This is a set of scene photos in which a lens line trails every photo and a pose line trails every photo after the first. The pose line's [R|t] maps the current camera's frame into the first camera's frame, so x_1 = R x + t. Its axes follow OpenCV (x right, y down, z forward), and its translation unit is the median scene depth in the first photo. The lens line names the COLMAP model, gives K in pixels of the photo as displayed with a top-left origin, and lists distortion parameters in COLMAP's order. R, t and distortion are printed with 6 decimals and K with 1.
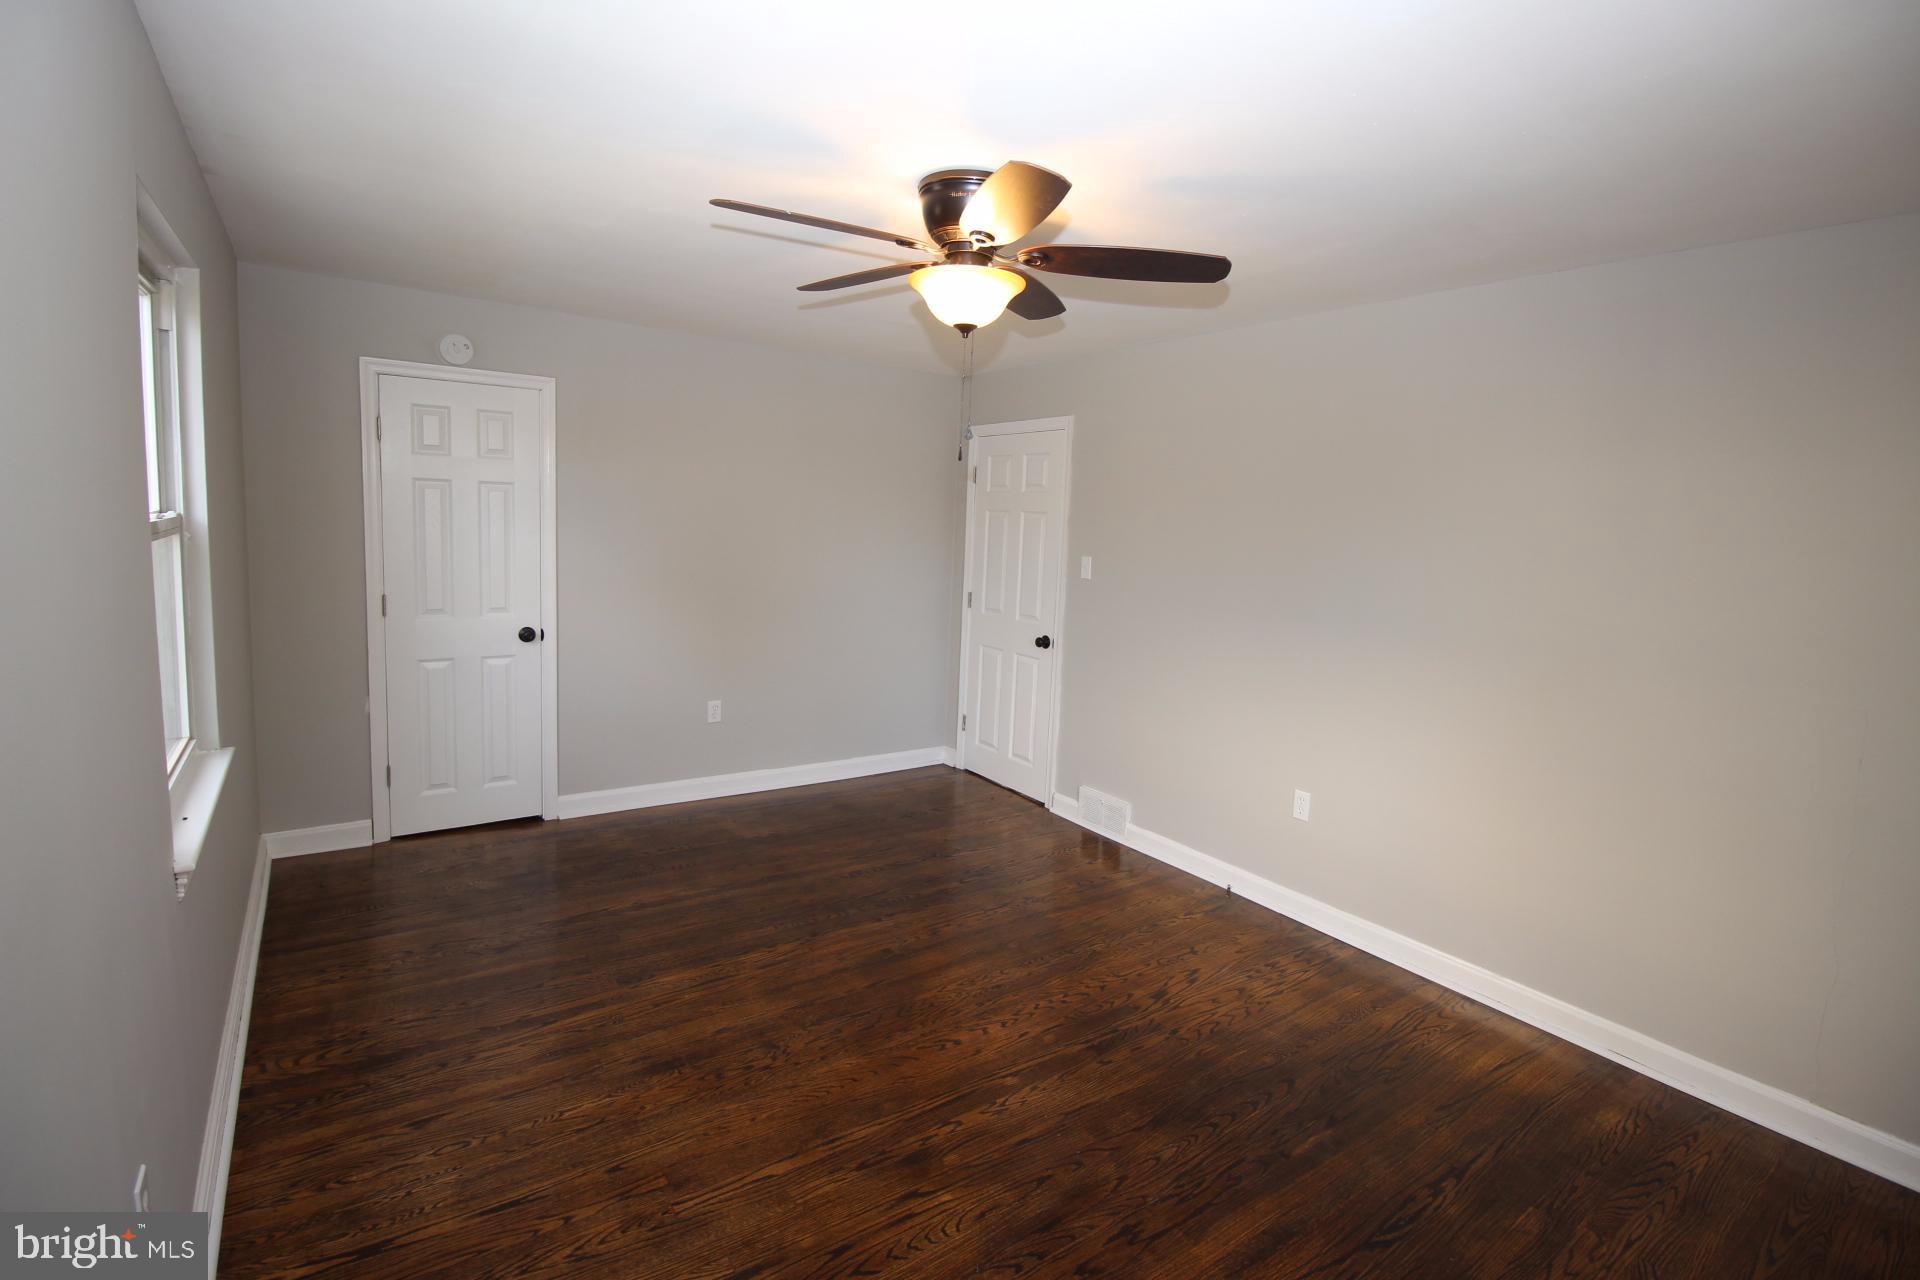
lens RADIAL K [[891.6, 0, 958.5], [0, 891.6, 635.7], [0, 0, 1]] dist [0.004575, -0.001274]
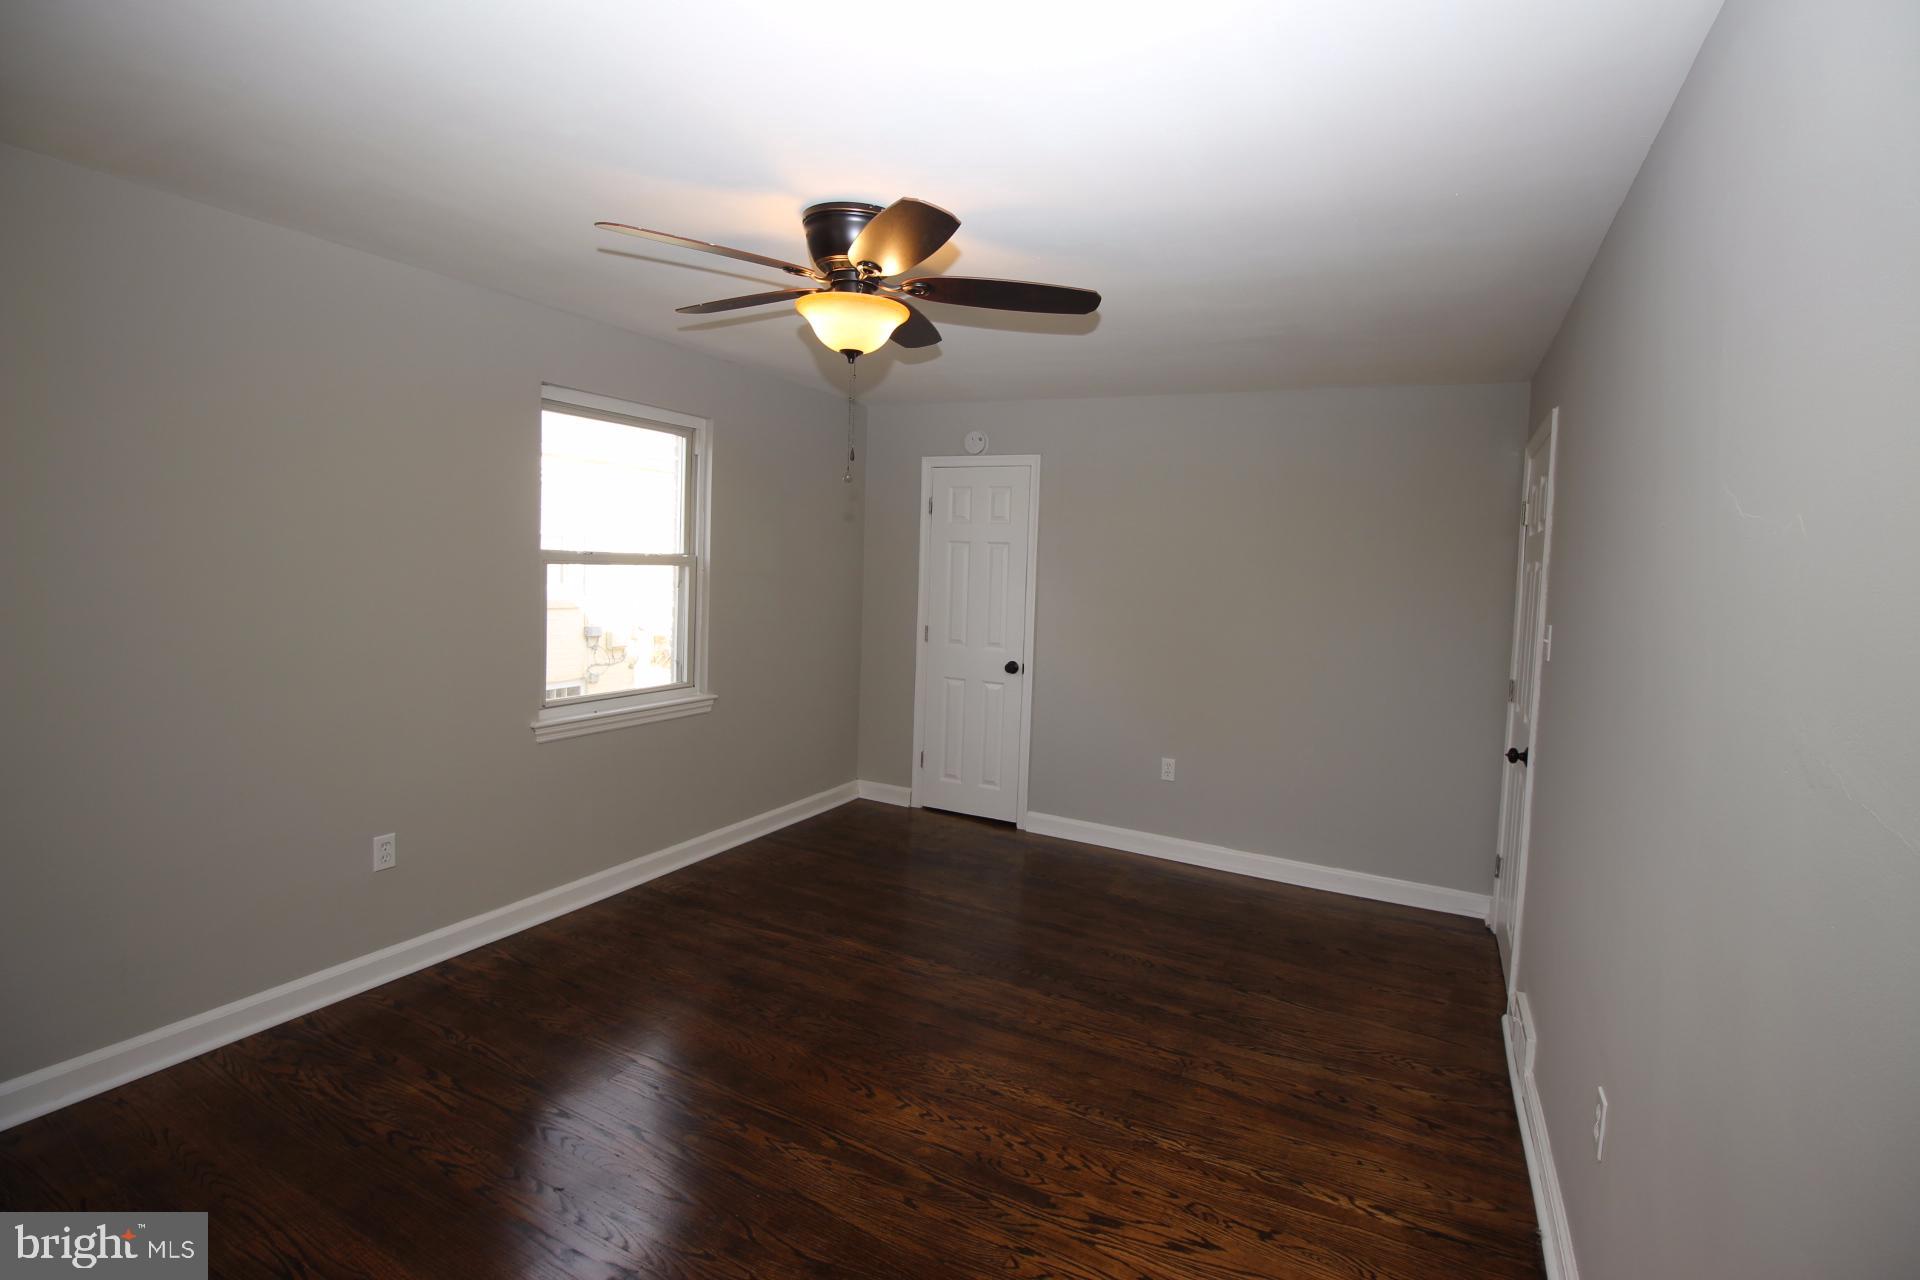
lens RADIAL K [[891.6, 0, 963.6], [0, 891.6, 638.4], [0, 0, 1]] dist [0.004575, -0.001274]
pose [[0.462958, 0.050488, -0.884941, 0.732896], [-0.137934, 0.990318, -0.015661, -0.016307], [0.875582, 0.129313, 0.465439, 0.505717]]
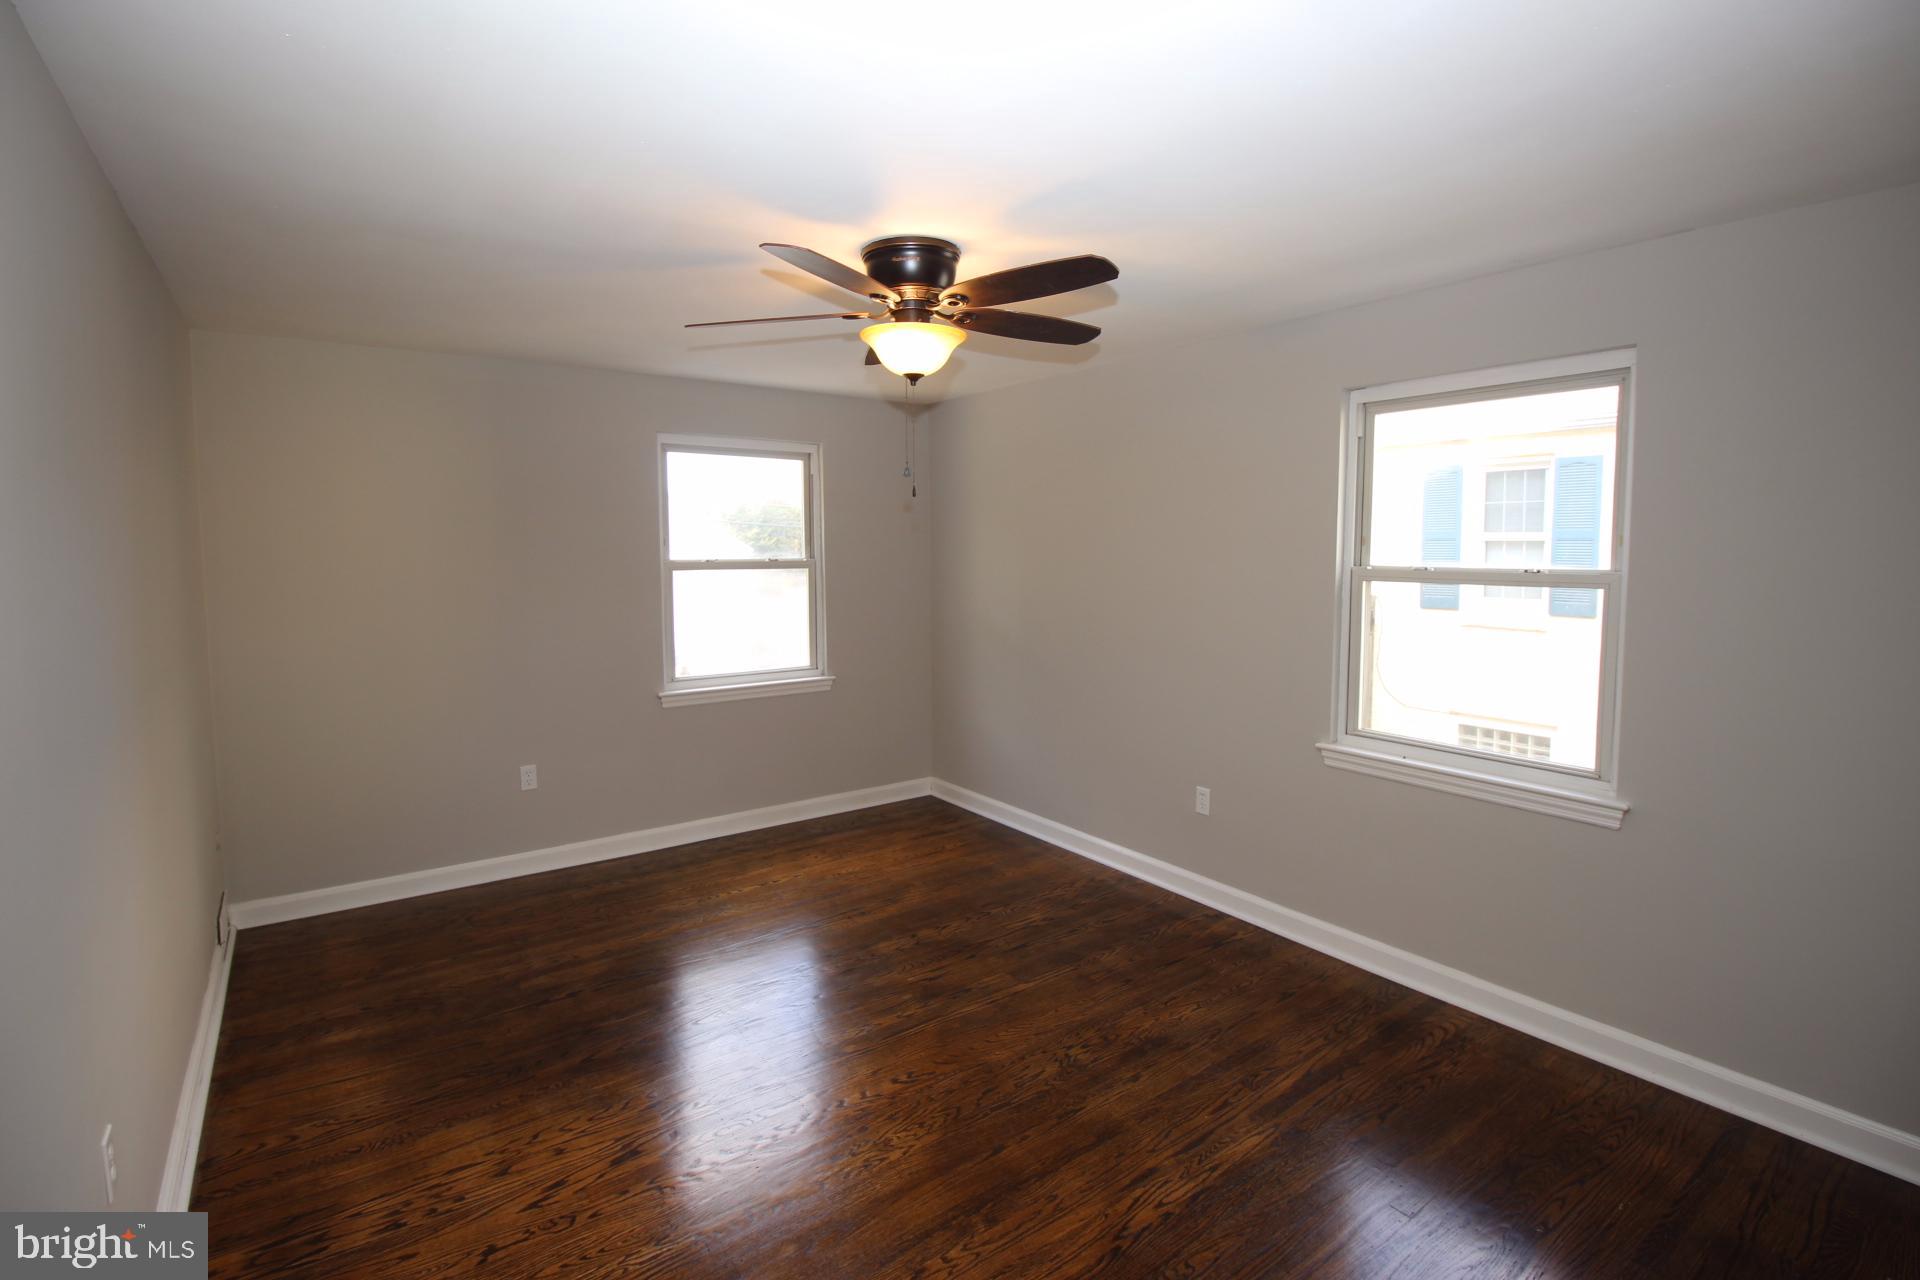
lens RADIAL K [[891.6, 0, 966.7], [0, 891.6, 635.7], [0, 0, 1]] dist [0.004575, -0.001274]
pose [[-0.998927, -0.036053, -0.029058, -0.029514], [-0.041966, 0.970108, 0.239016, -0.223674], [0.019572, 0.239979, -0.970581, 1.584359]]
